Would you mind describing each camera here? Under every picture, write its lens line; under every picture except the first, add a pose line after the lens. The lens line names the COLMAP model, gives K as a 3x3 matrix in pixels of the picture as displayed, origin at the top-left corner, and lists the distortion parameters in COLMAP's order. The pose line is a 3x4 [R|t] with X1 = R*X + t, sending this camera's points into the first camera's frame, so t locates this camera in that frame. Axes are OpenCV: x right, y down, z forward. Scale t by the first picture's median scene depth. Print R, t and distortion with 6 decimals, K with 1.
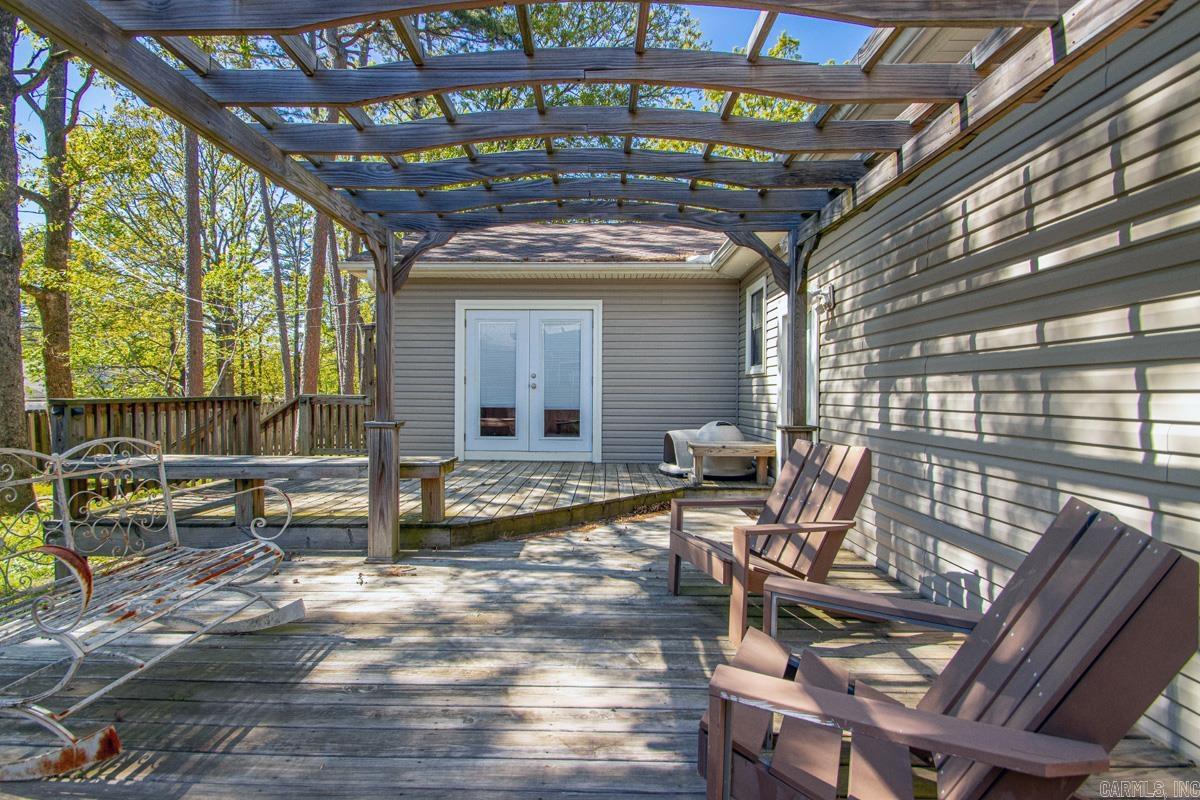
lens RADIAL K [[561.7, 0, 578.8], [0, 561.7, 396.5], [0, 0, 1]] dist [0.004336, -0.011440]
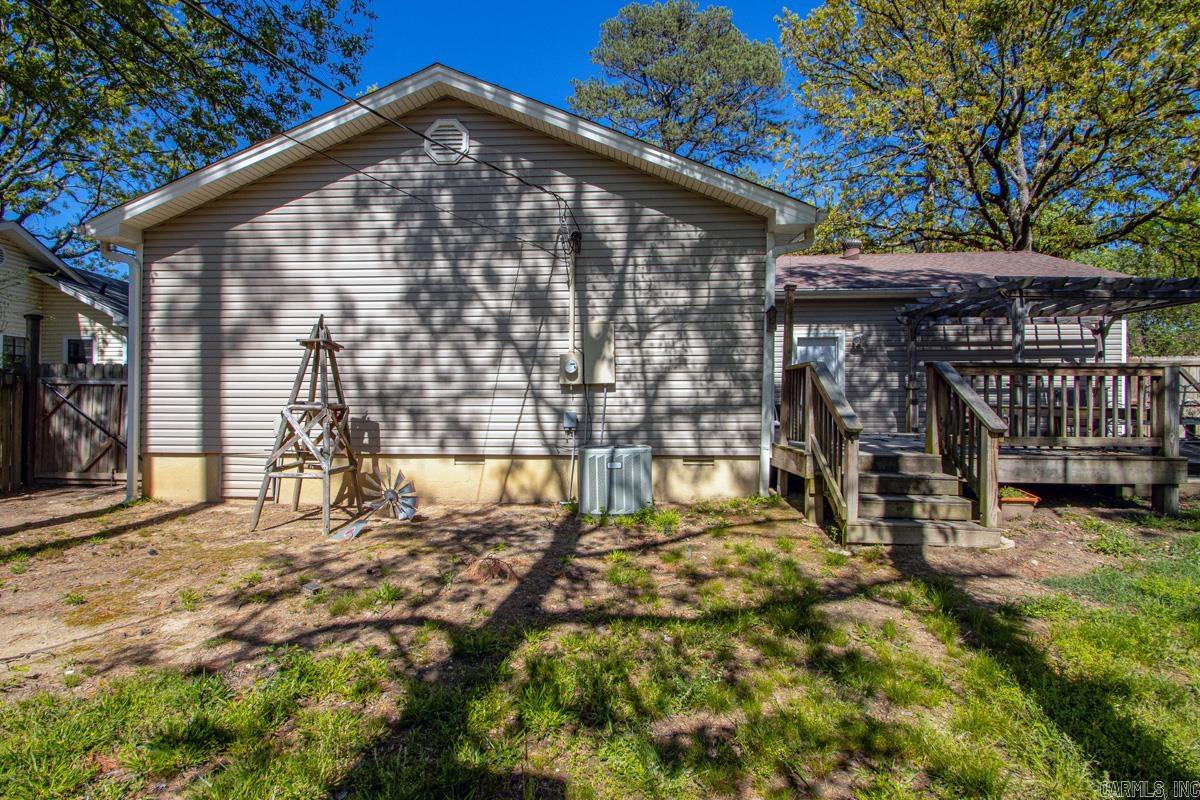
lens RADIAL K [[580.1, 0, 581.6], [0, 580.1, 393.6], [0, 0, 1]] dist [0.008656, -0.013478]
pose [[0.018190, 0.000262, 0.999835, -3.070567], [0.006254, 0.999980, -0.000376, 0.095828], [-0.999815, 0.006260, 0.018189, 3.106603]]
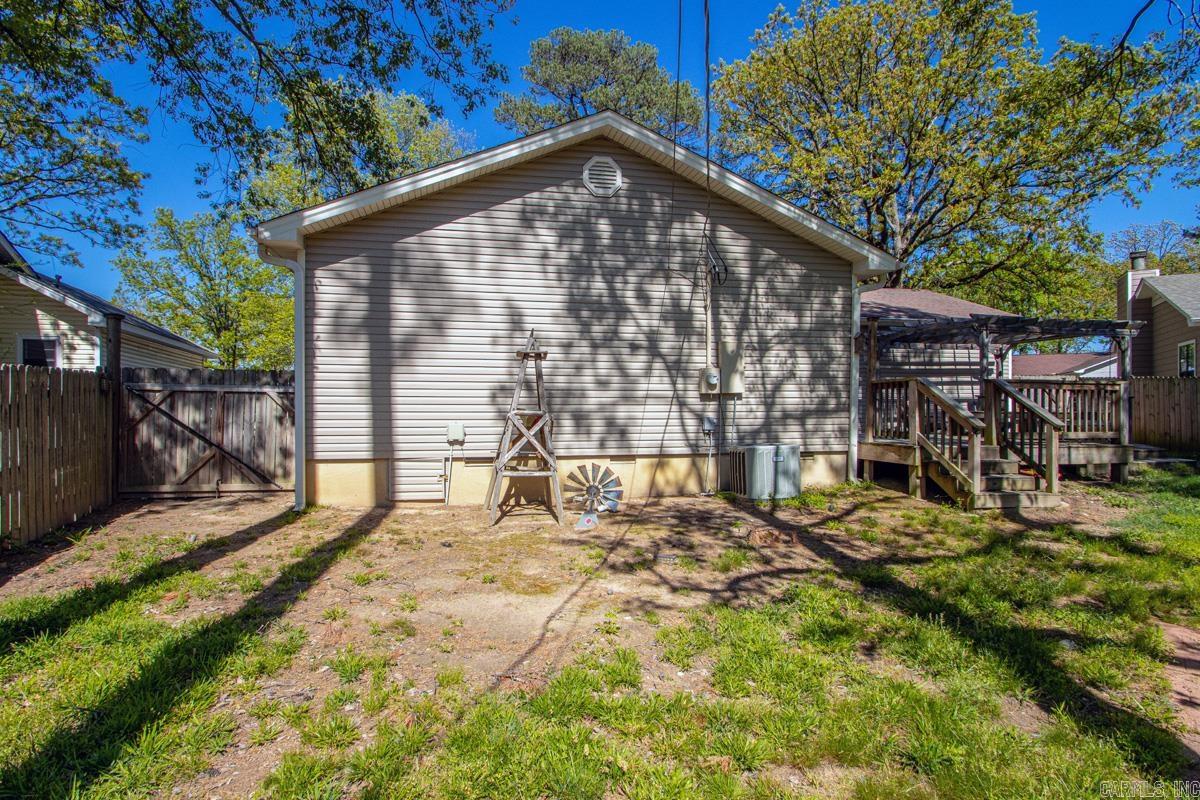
lens RADIAL K [[590.9, 0, 567.5], [0, 590.9, 407.2], [0, 0, 1]] dist [0.010019, -0.014811]
pose [[-0.224894, -0.002123, 0.974381, -3.310190], [0.005112, 0.999981, 0.003359, 0.109011], [-0.974370, 0.005737, -0.224879, 4.420909]]
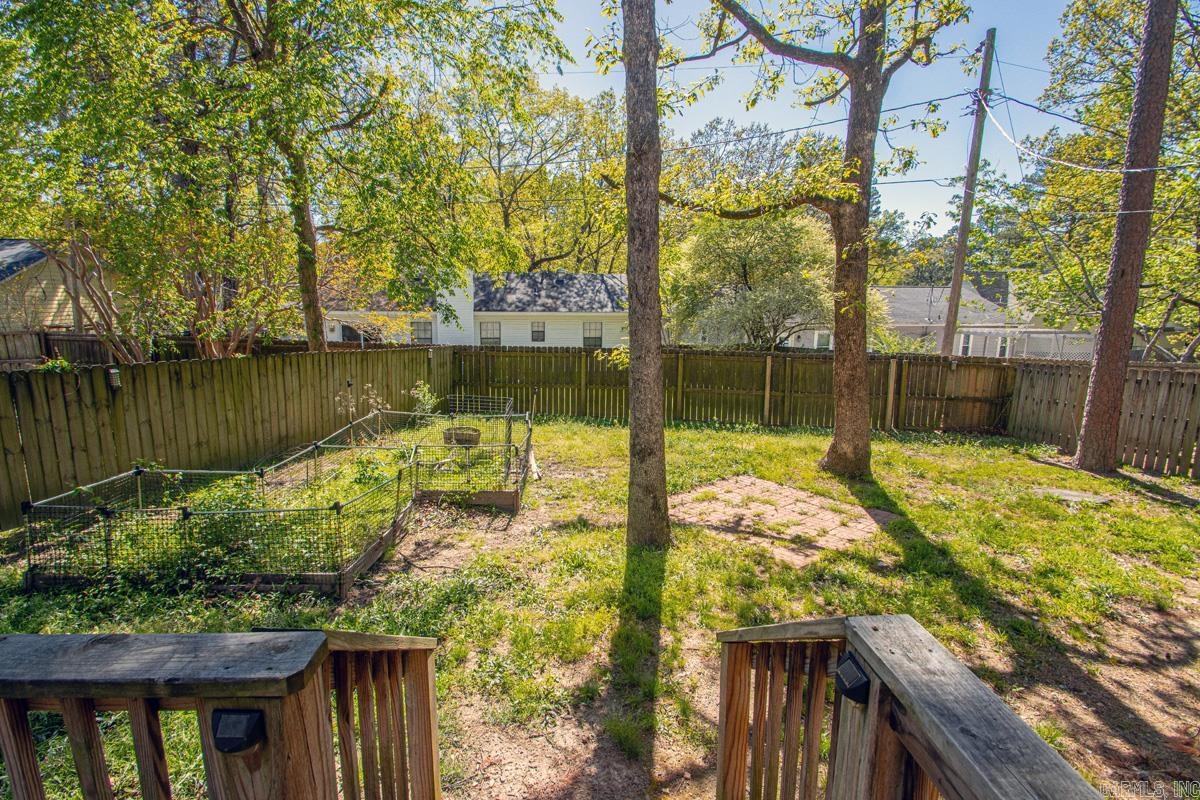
lens RADIAL K [[551.1, 0, 589.9], [0, 551.1, 400.2], [0, 0, 1]] dist [0.003655, -0.012057]
pose [[0.083263, 0.174437, -0.981142, -0.902513], [-0.015559, 0.984668, 0.173744, -0.203606], [0.996406, 0.000799, 0.084701, 2.160753]]
